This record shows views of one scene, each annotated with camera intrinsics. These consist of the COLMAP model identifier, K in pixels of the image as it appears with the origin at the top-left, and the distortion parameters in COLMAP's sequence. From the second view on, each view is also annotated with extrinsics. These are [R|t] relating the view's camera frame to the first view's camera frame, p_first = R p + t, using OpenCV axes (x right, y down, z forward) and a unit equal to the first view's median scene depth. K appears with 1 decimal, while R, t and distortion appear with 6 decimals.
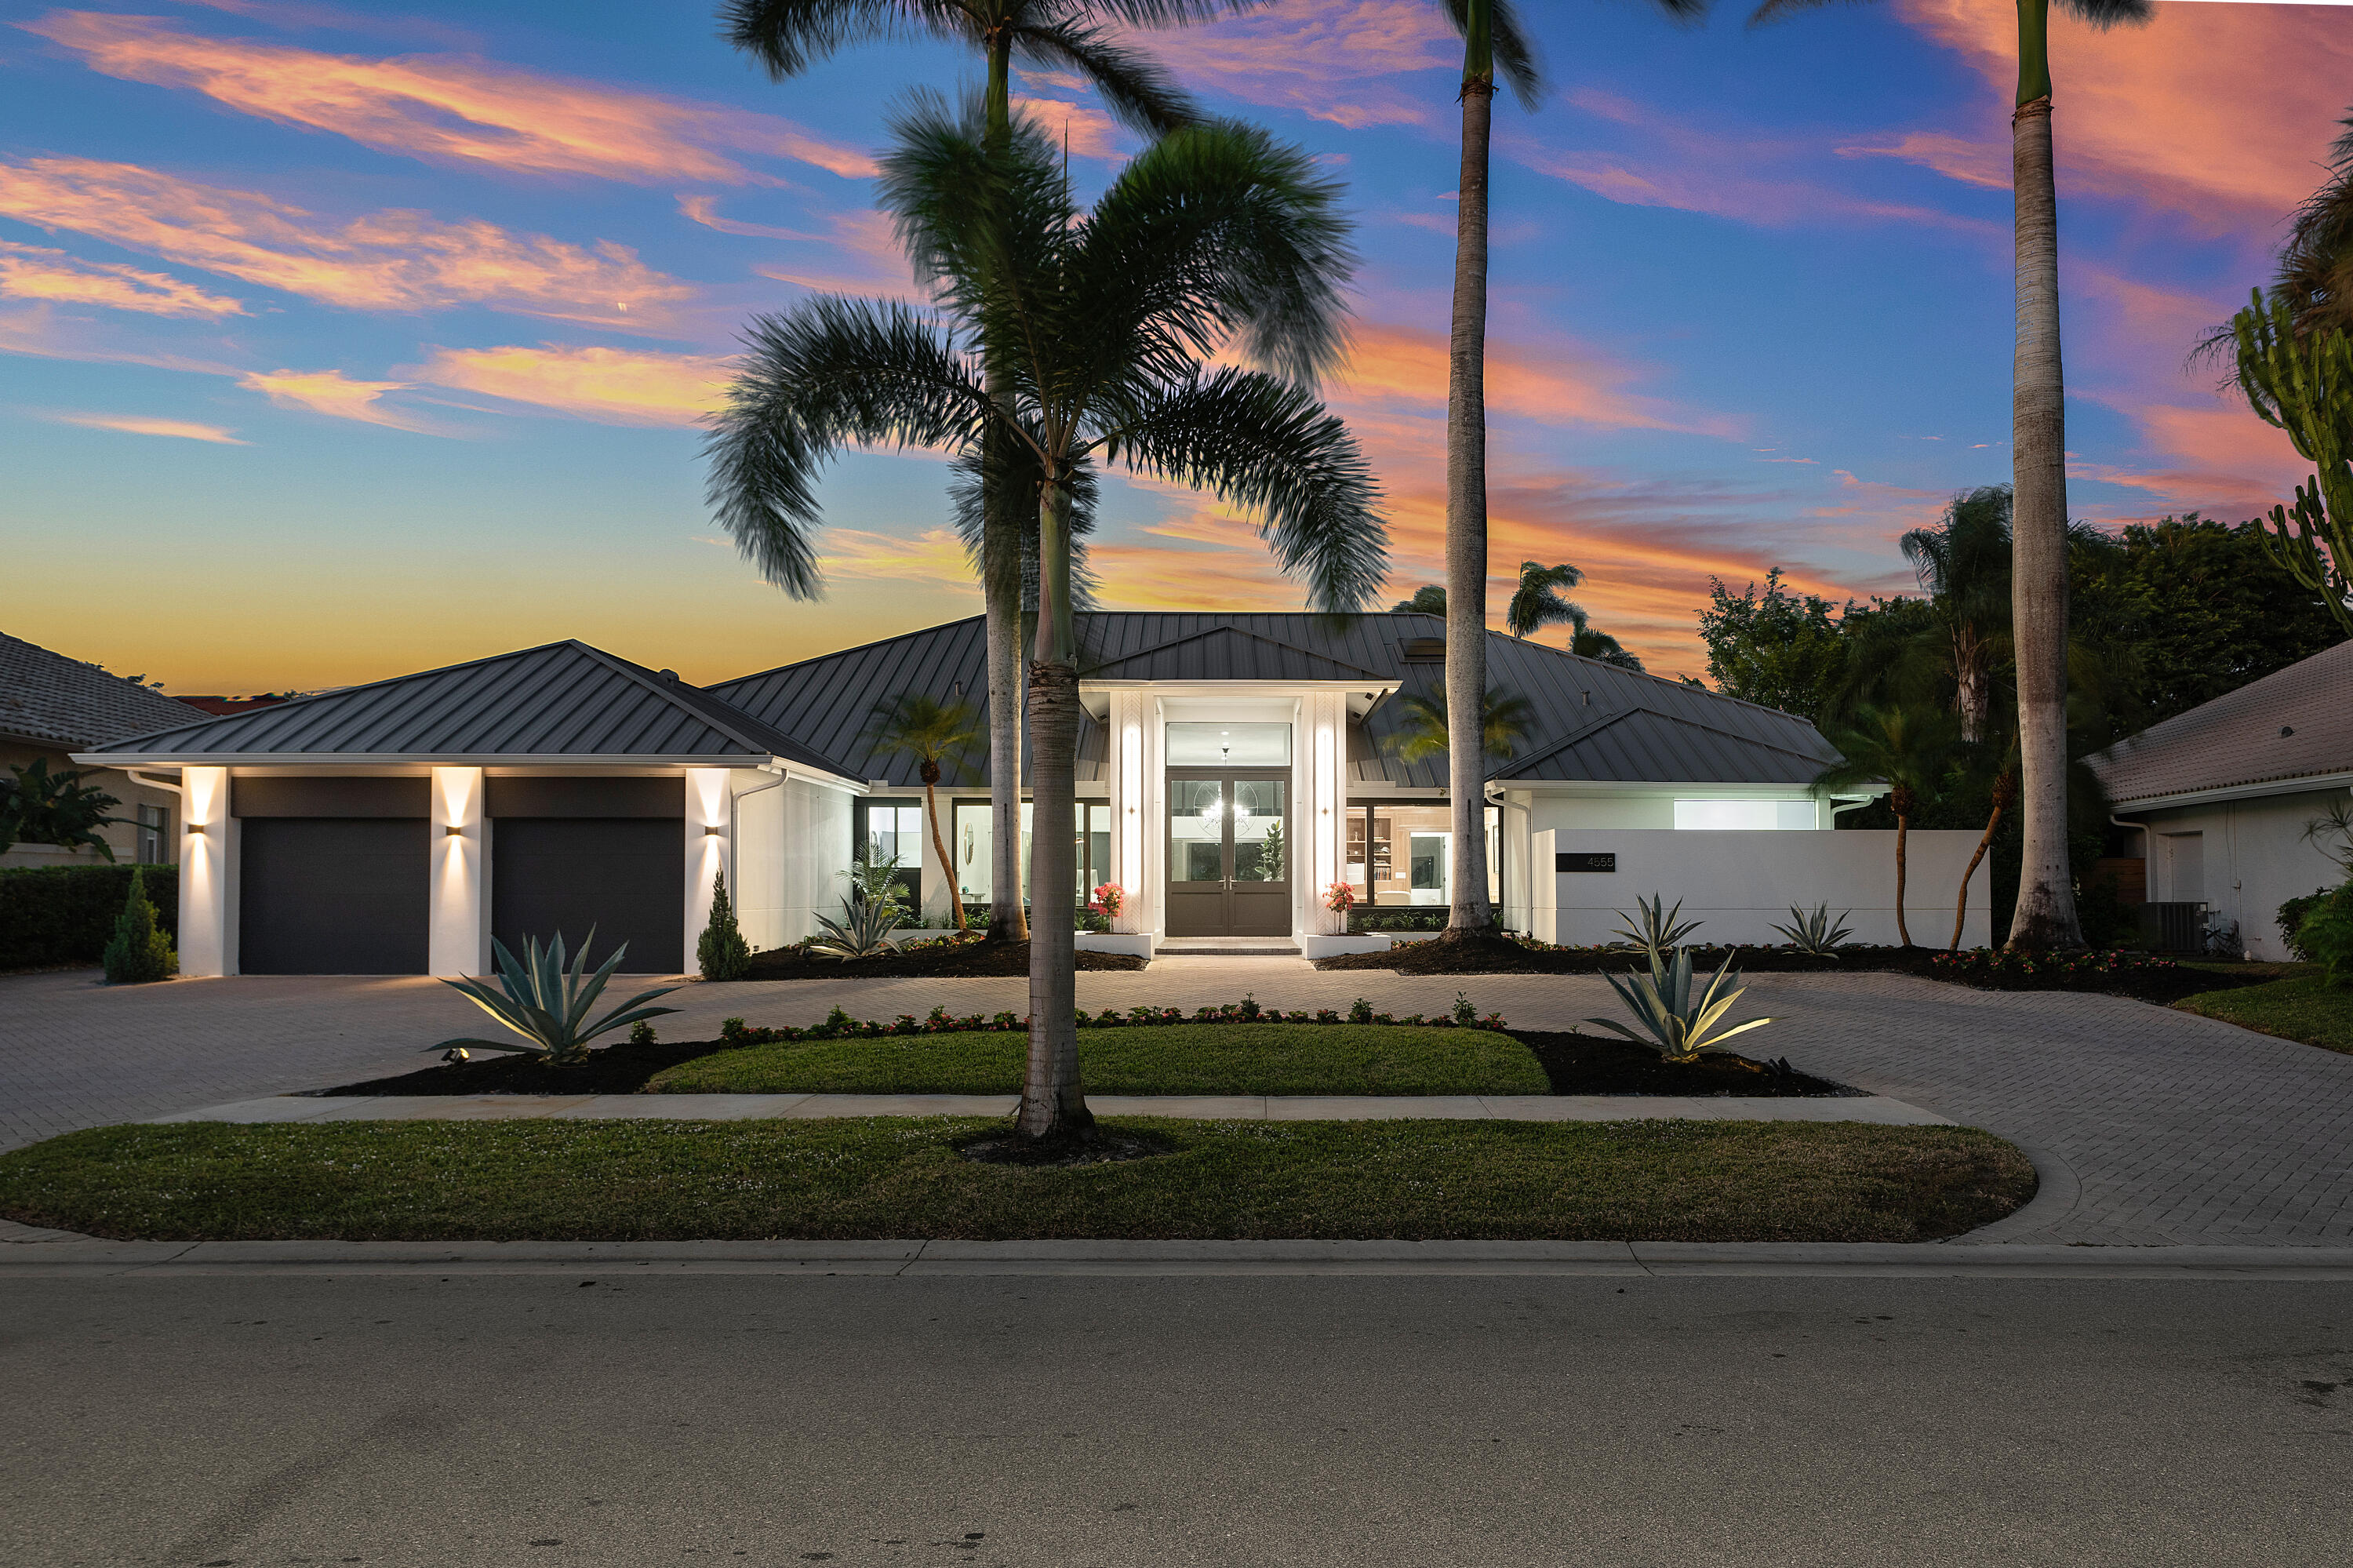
lens RADIAL K [[1486.4, 0, 1178.7], [0, 1486.4, 792.4], [0, 0, 1]] dist [0.000305, 0.000305]
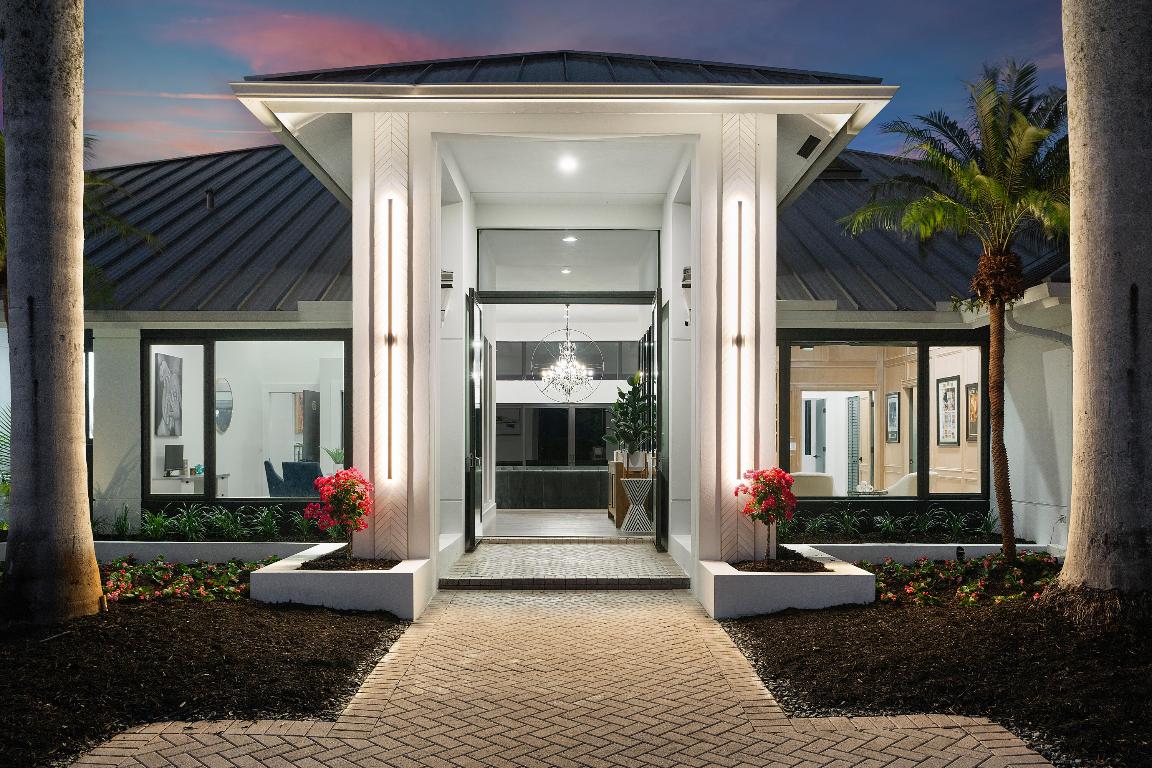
lens RADIAL K [[965.3, 0, 574.9], [0, 965.3, 384.5], [0, 0, 1]] dist [0.002901, 0.000104]
pose [[0.999346, 0.003272, 0.036021, 0.022237], [-0.003409, 0.999987, 0.003733, 0.025775], [-0.036008, -0.003854, 0.999344, 0.593321]]
